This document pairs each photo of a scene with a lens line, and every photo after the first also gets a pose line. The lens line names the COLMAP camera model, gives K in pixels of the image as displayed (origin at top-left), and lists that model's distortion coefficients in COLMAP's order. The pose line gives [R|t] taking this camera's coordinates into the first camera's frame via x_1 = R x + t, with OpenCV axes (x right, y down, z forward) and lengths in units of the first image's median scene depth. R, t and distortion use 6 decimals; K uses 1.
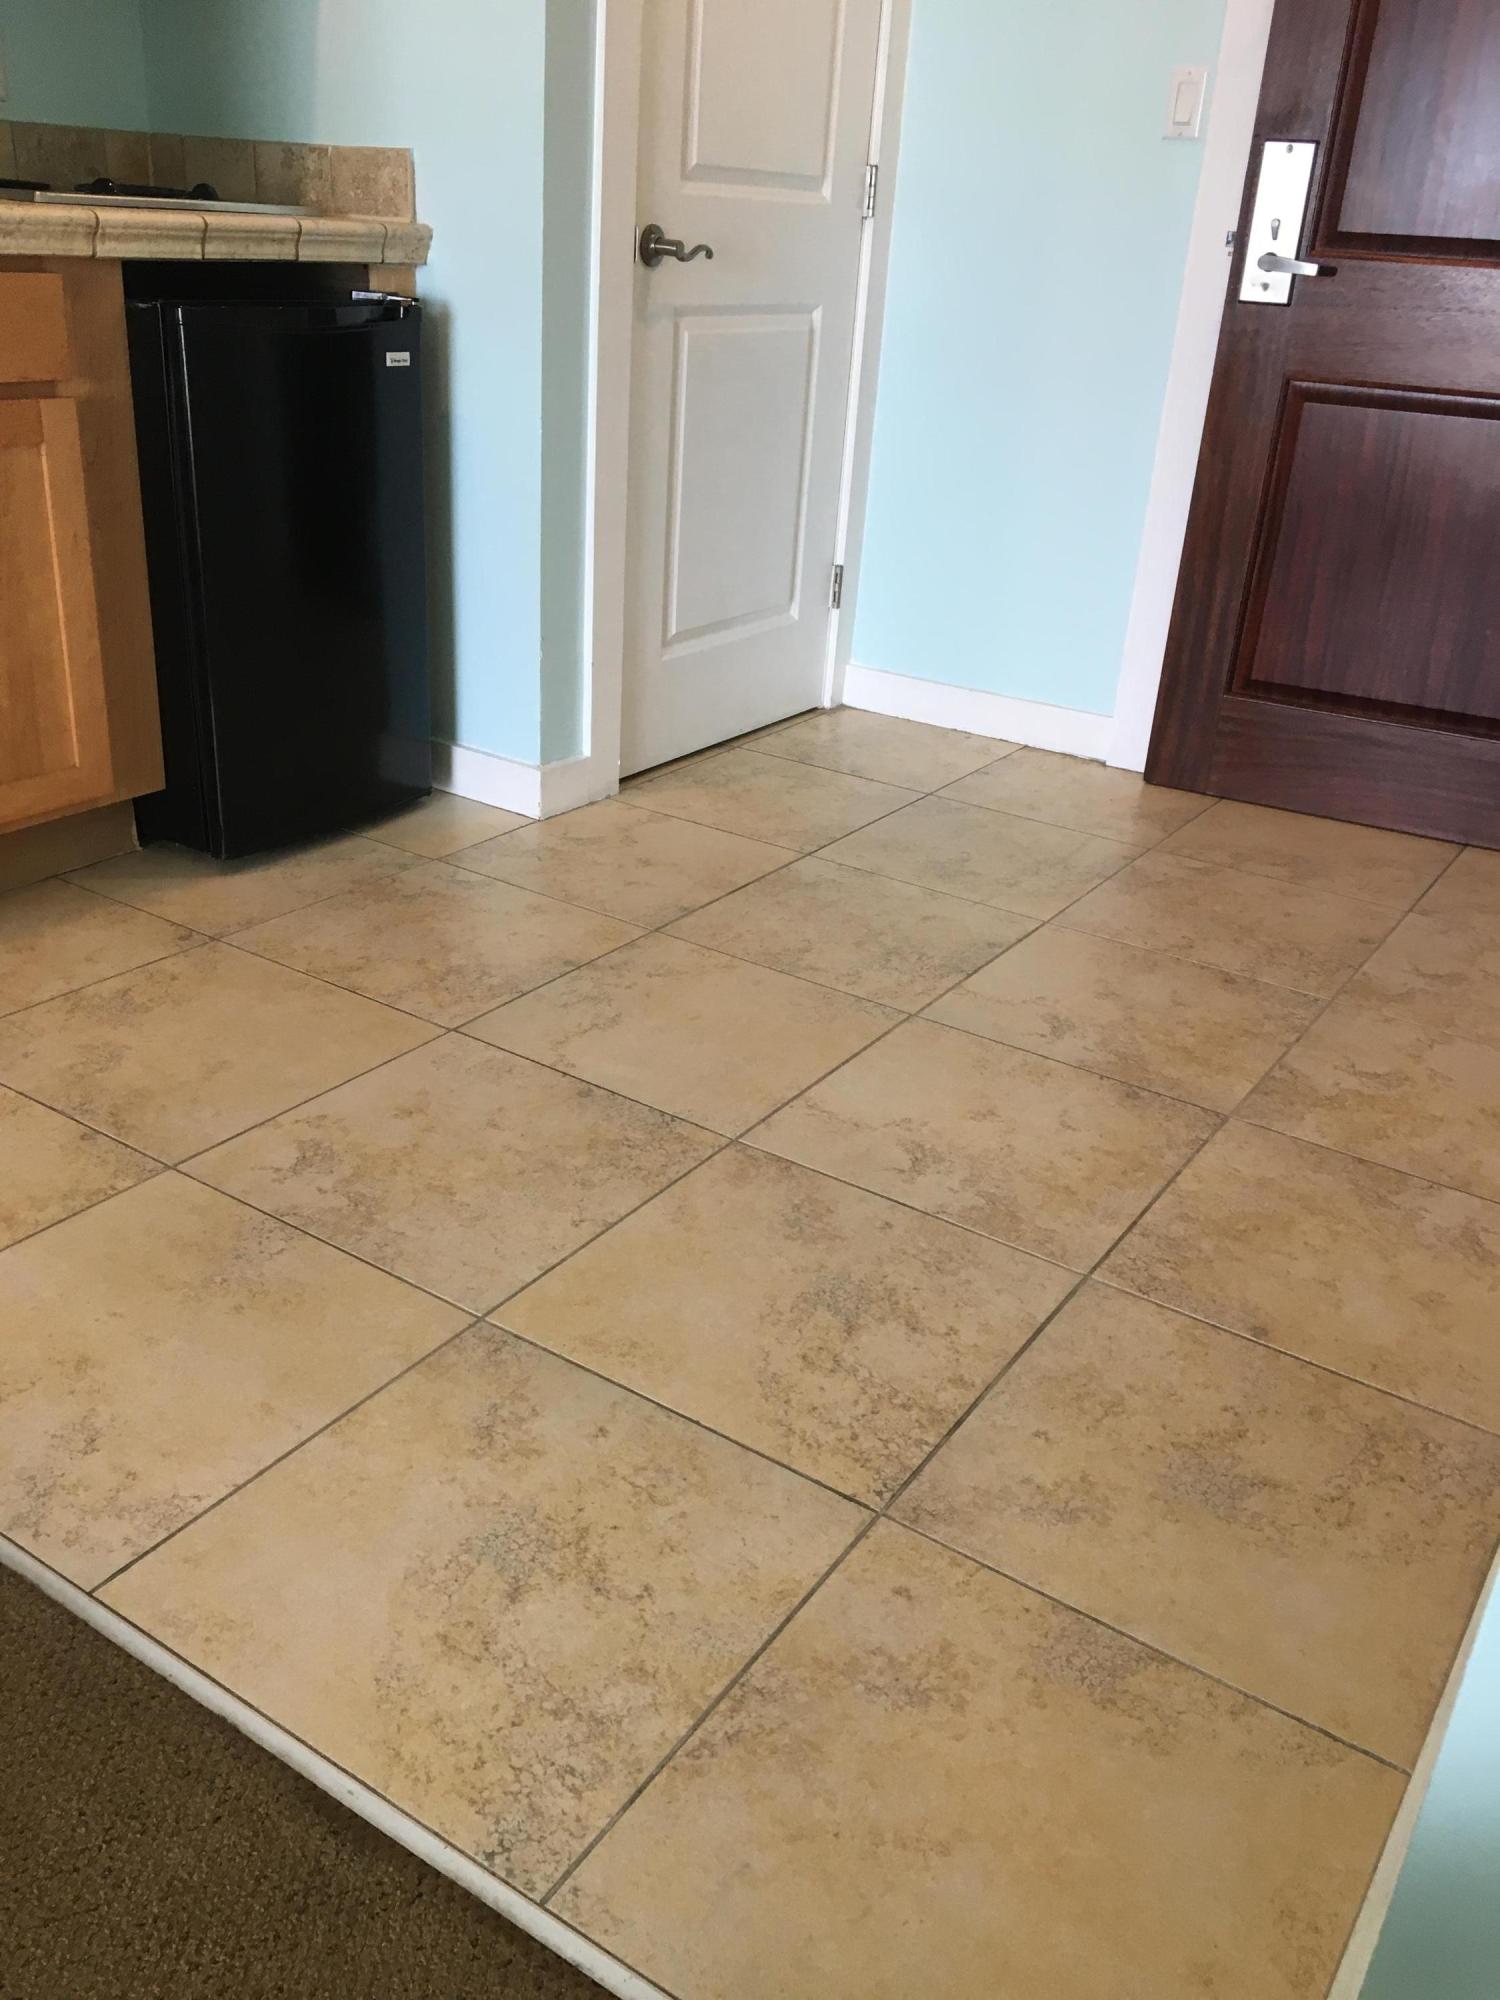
lens RADIAL K [[1684.5, 0, 750.0], [0, 1684.5, 1000.0], [0, 0, 1]] dist [0.036471, -0.019757]
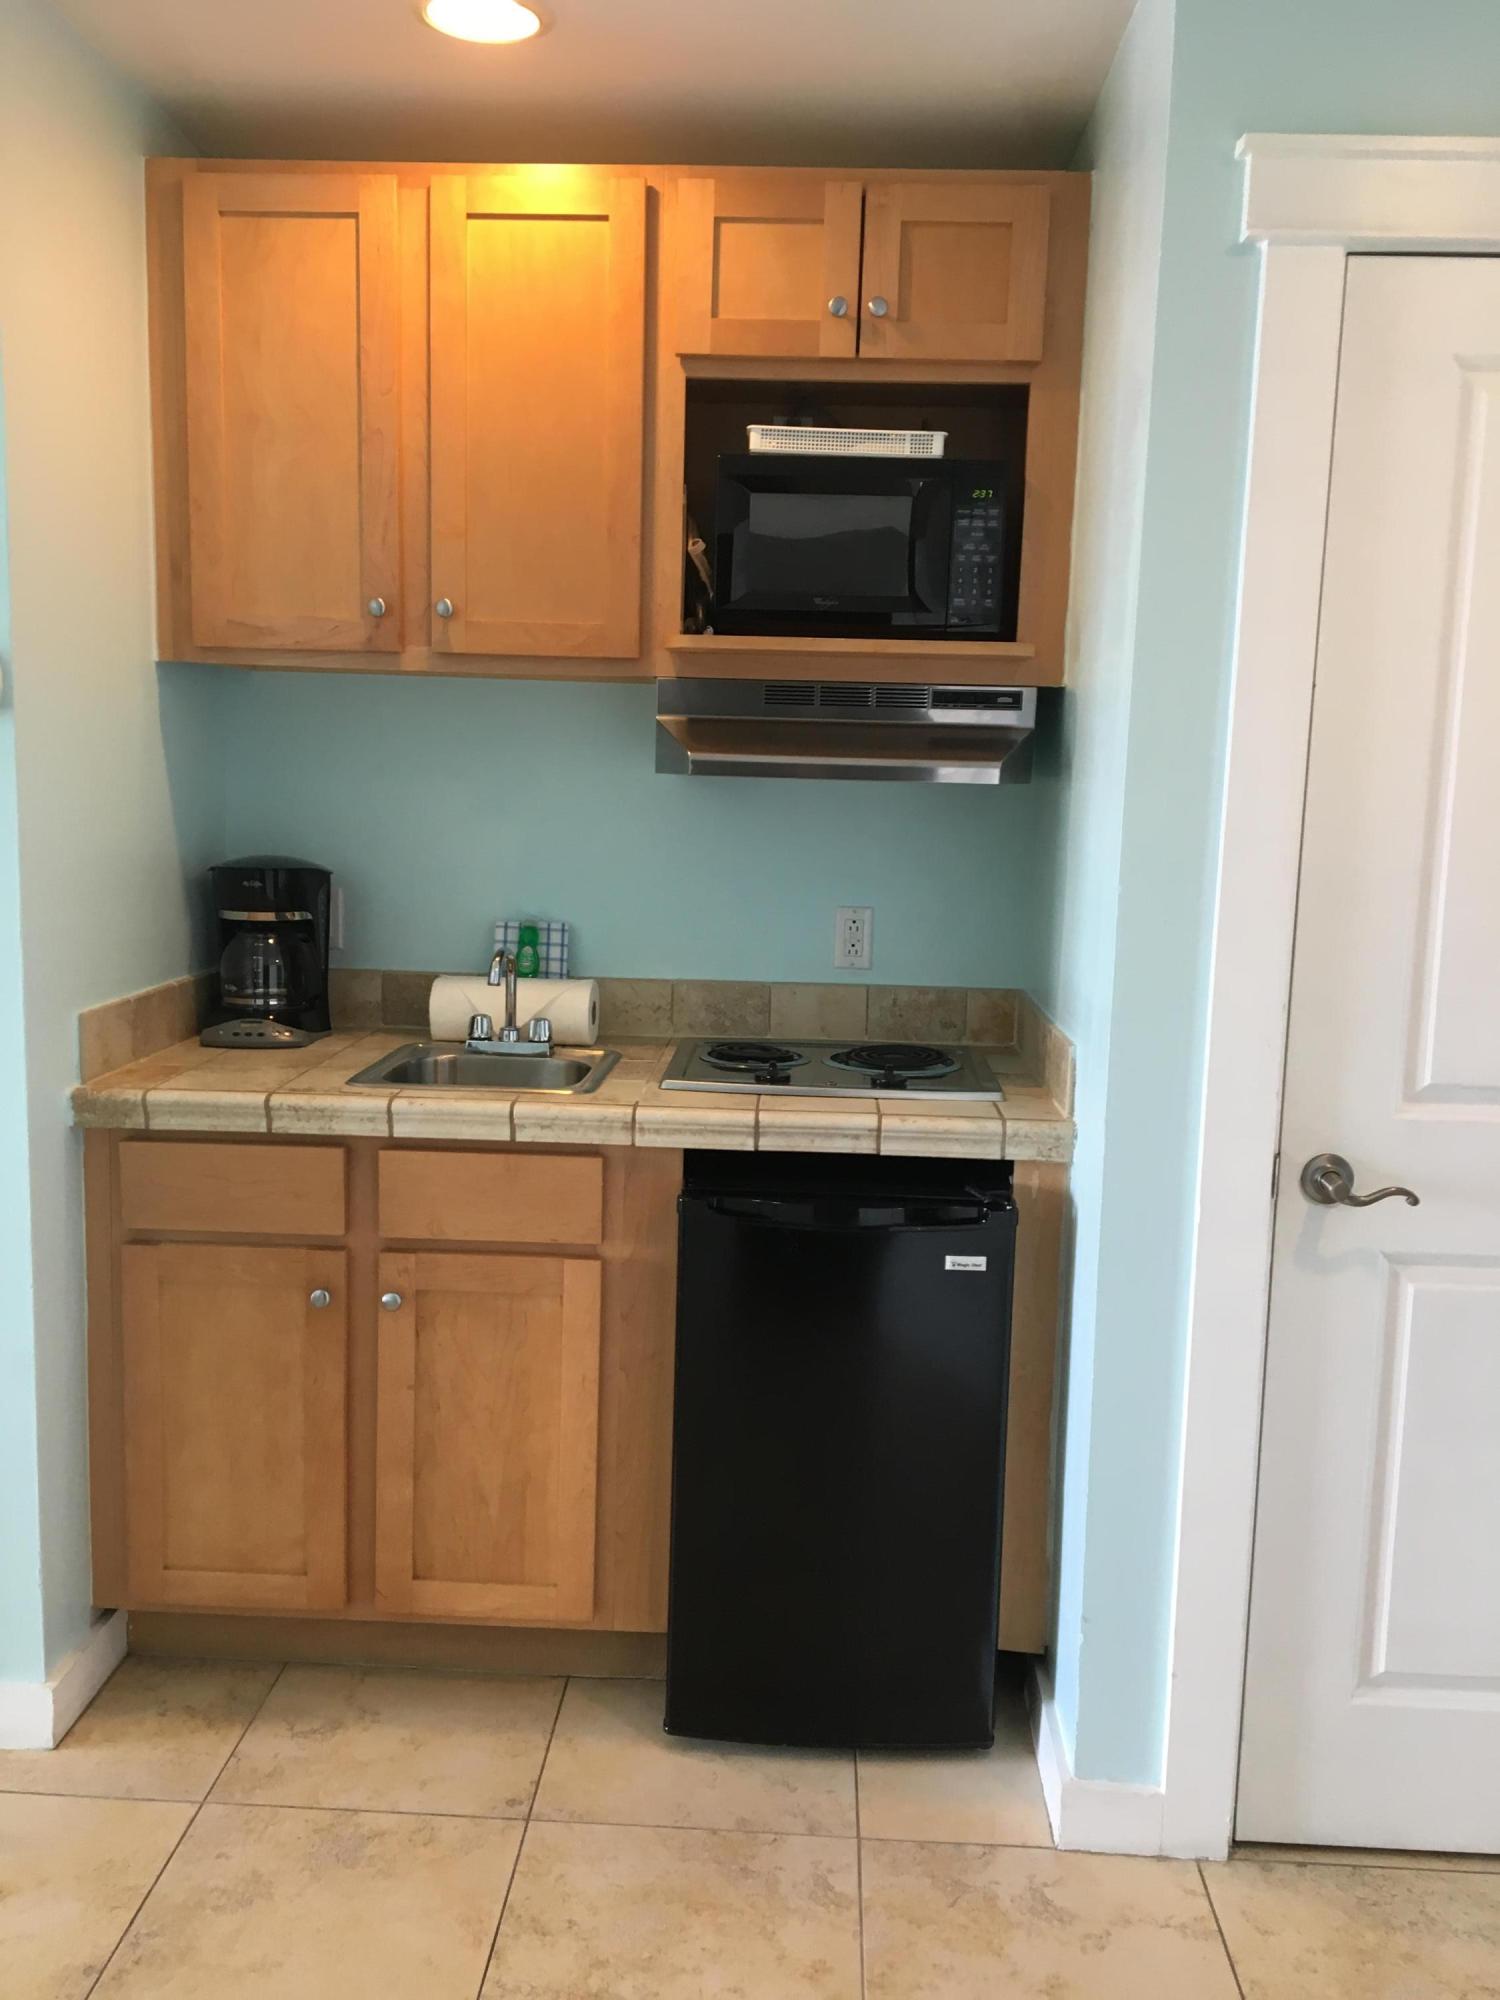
lens RADIAL K [[1684.5, 0, 750.0], [0, 1684.5, 1000.0], [0, 0, 1]] dist [0.036471, -0.019757]
pose [[0.518595, 0.072546, -0.851937, 0.487446], [-0.359071, 0.922751, -0.139999, -0.344136], [0.775969, 0.378508, 0.504583, 0.413058]]
